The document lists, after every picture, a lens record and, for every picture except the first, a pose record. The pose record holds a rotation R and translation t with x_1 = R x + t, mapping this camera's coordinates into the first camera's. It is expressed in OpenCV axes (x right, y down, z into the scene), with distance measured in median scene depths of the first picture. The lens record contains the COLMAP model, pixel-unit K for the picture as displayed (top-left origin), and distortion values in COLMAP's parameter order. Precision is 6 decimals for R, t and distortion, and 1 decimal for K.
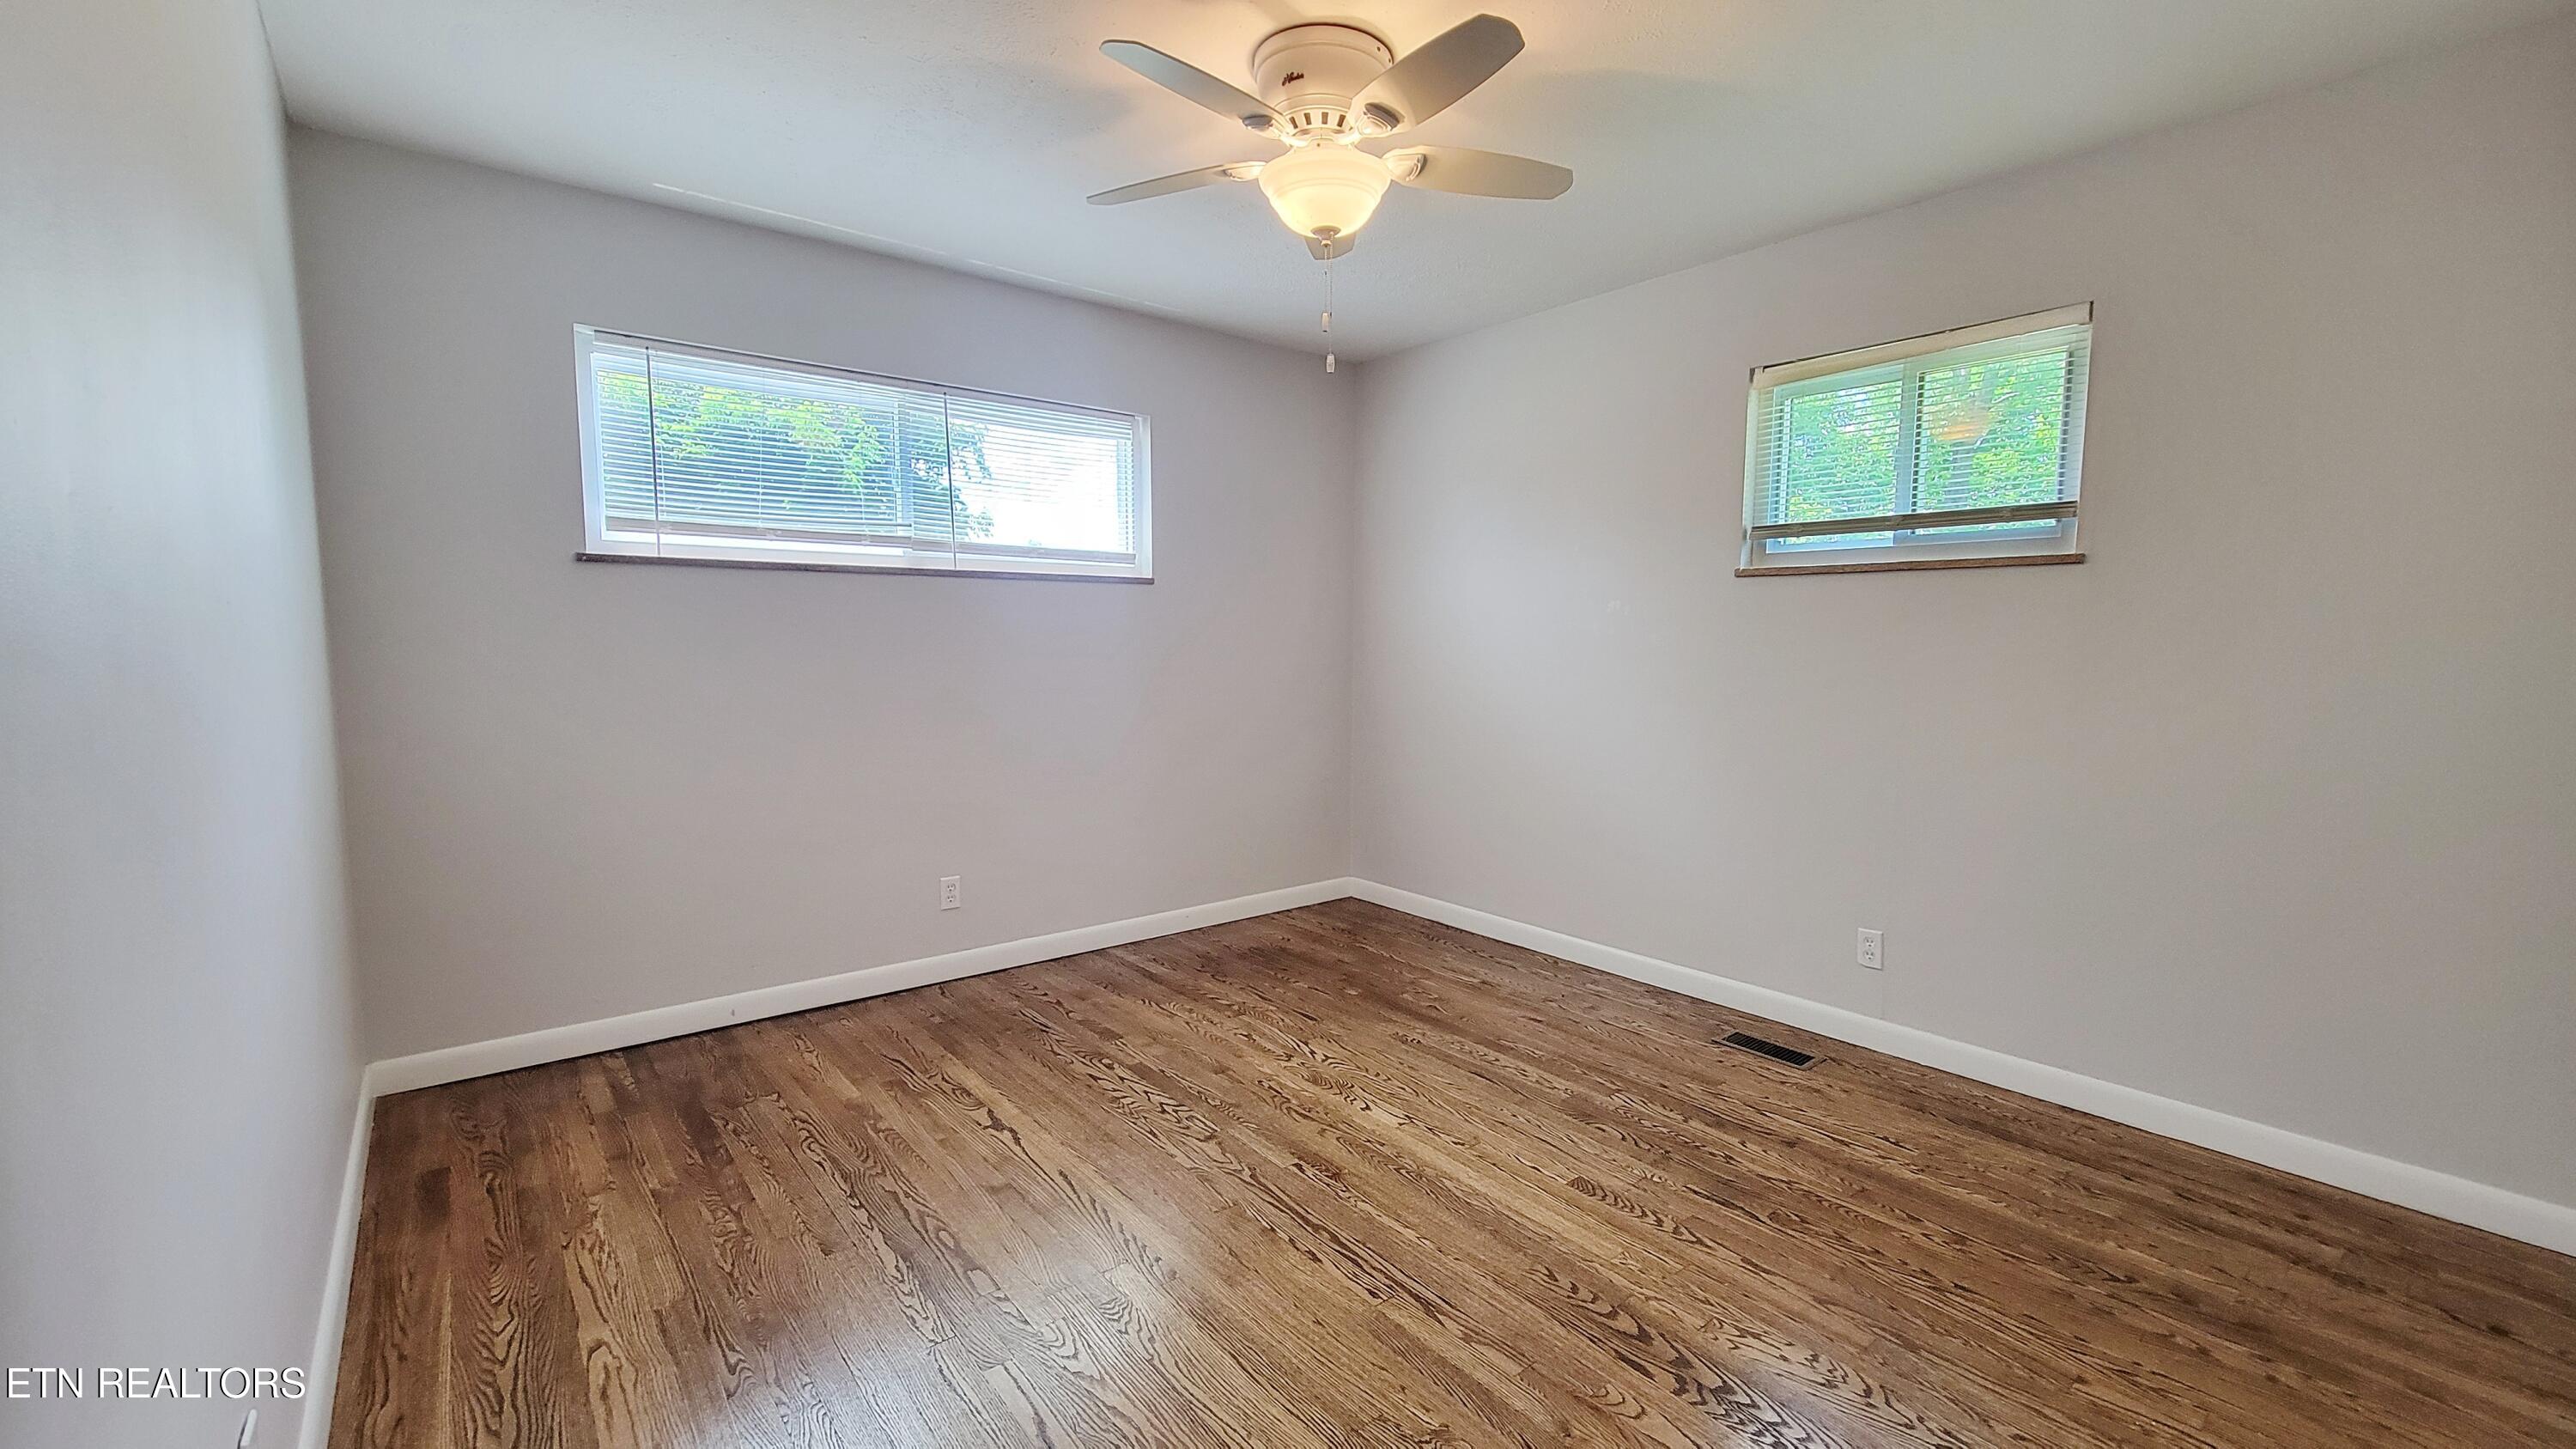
lens RADIAL K [[1054.6, 0, 1309.7], [0, 1054.6, 735.0], [0, 0, 1]] dist [-0.000529, -0.000215]
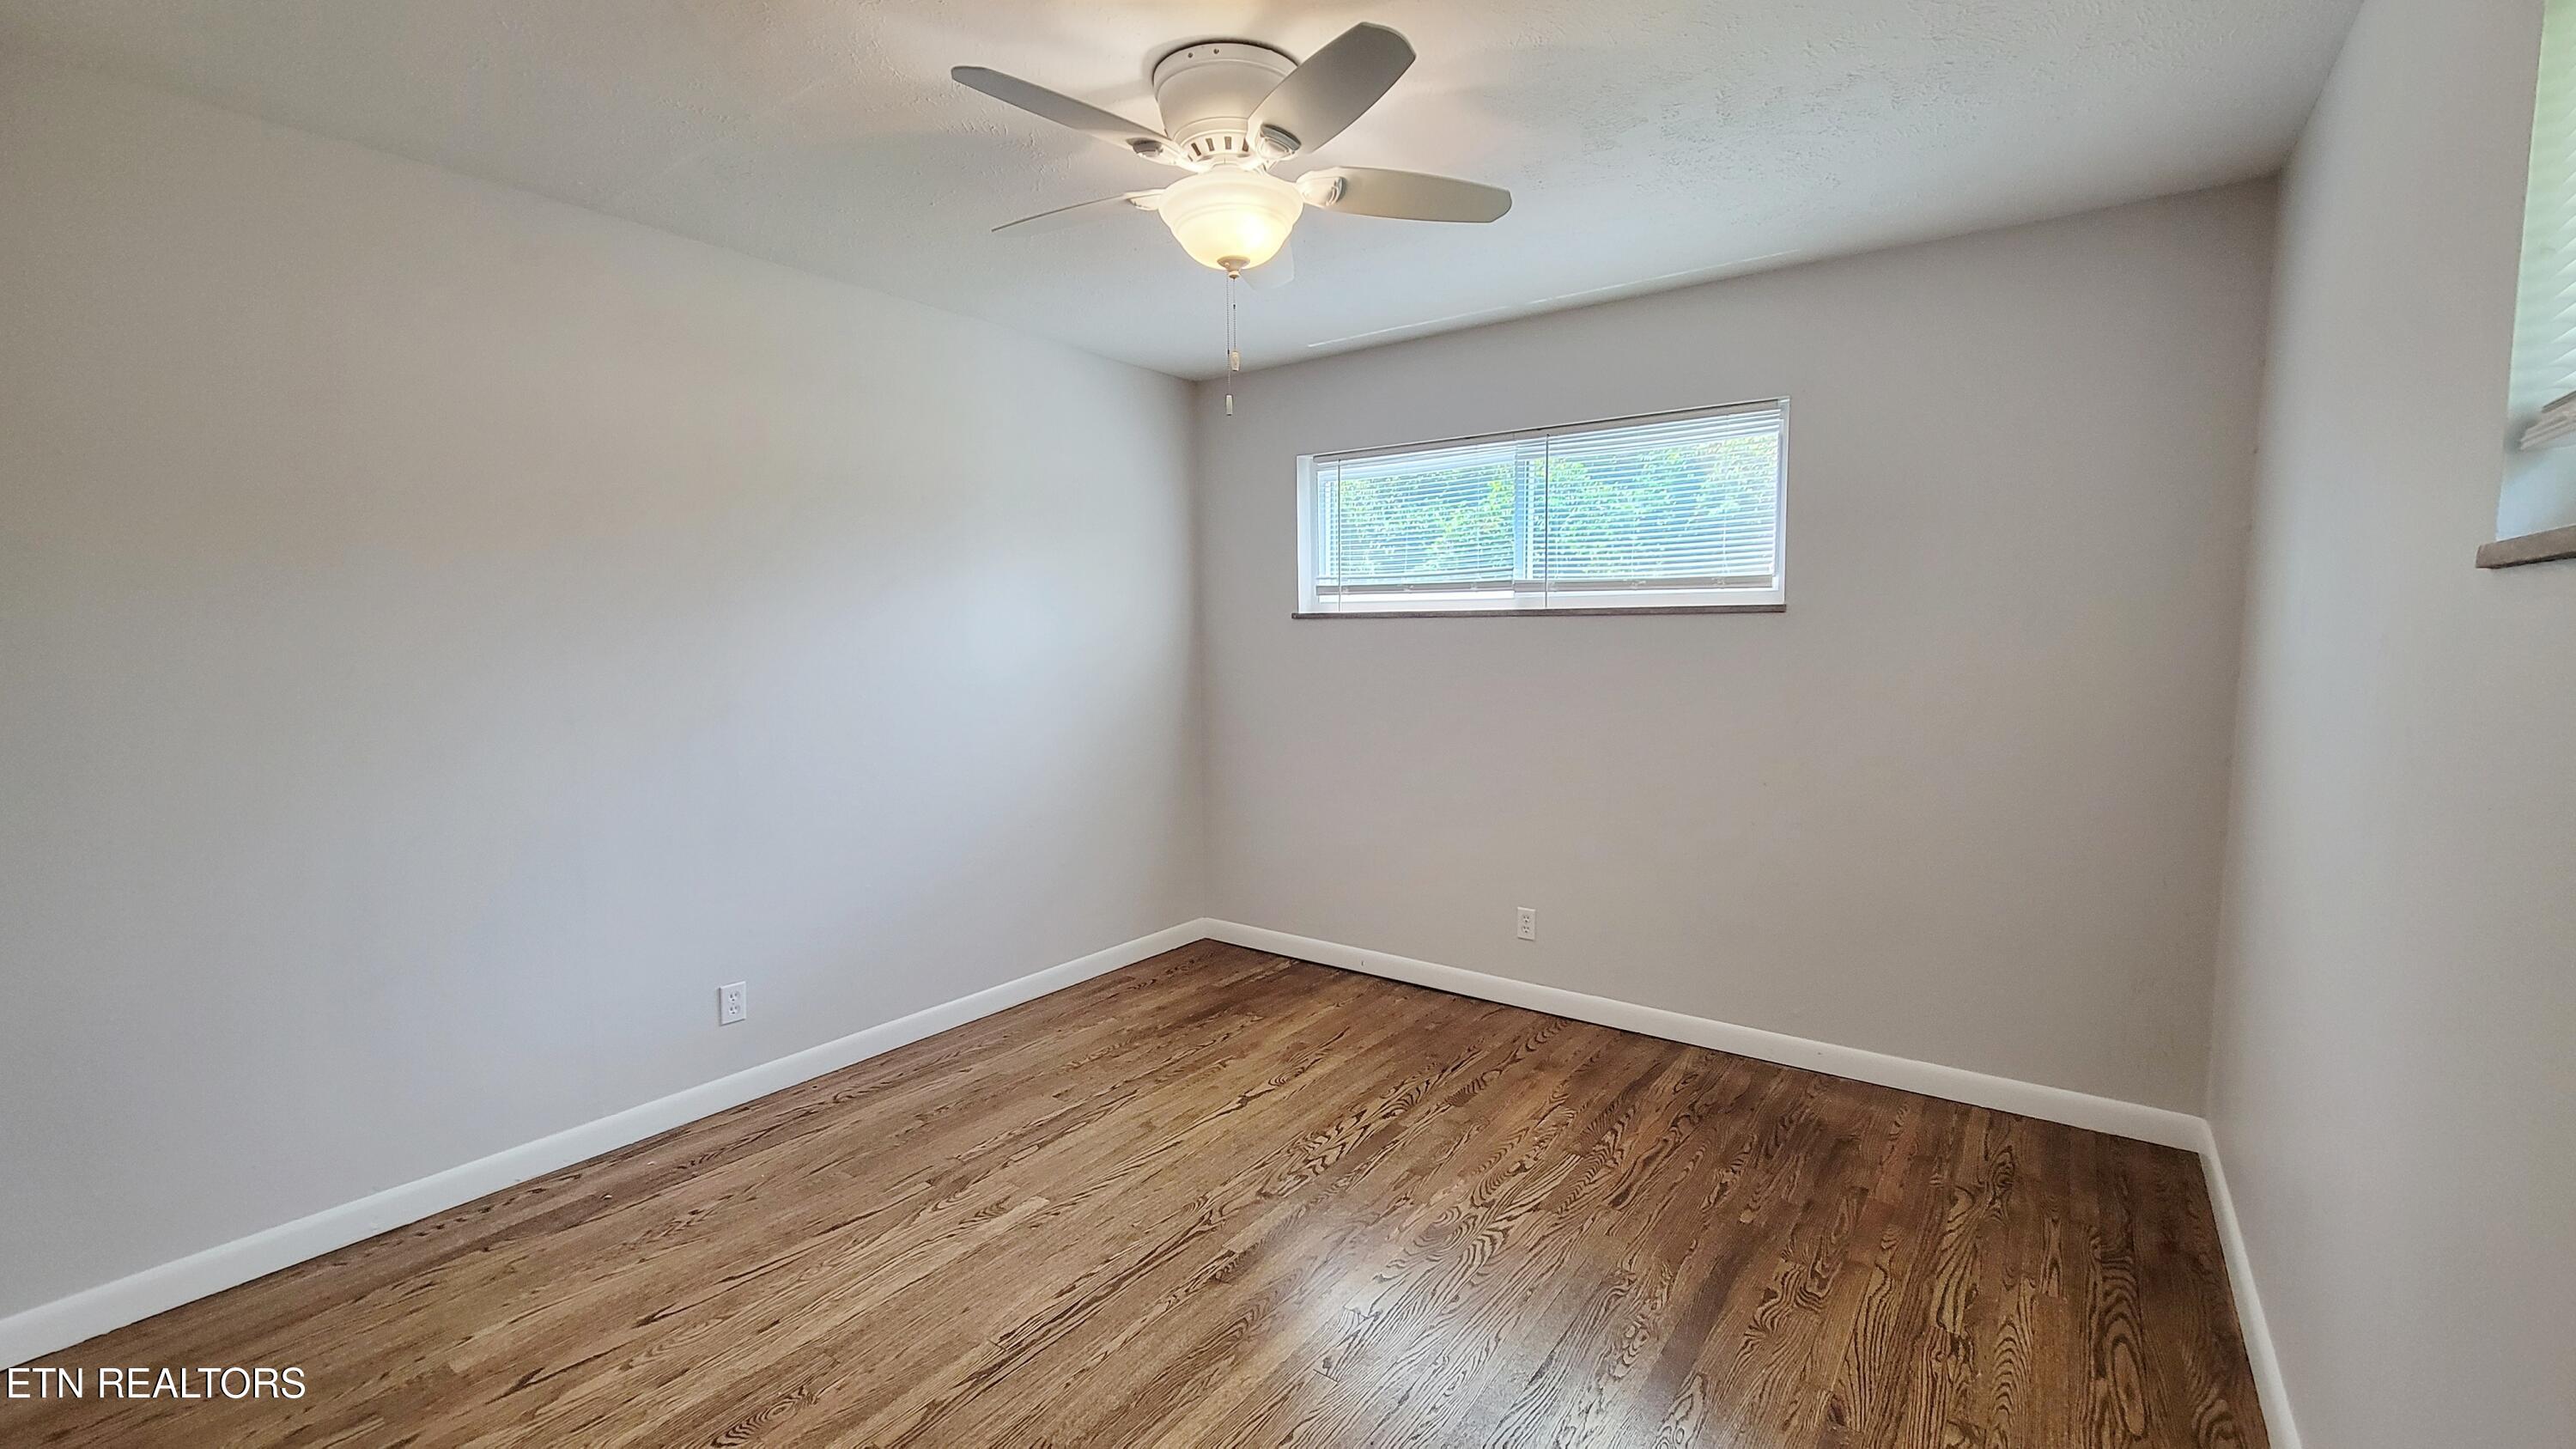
lens RADIAL K [[1054.6, 0, 1309.7], [0, 1054.6, 735.0], [0, 0, 1]] dist [-0.000529, -0.000215]
pose [[0.253790, 0.085785, -0.963448, 0.709481], [-0.086602, 0.994074, 0.065700, -0.100507], [0.963375, 0.066763, 0.259716, 0.636992]]
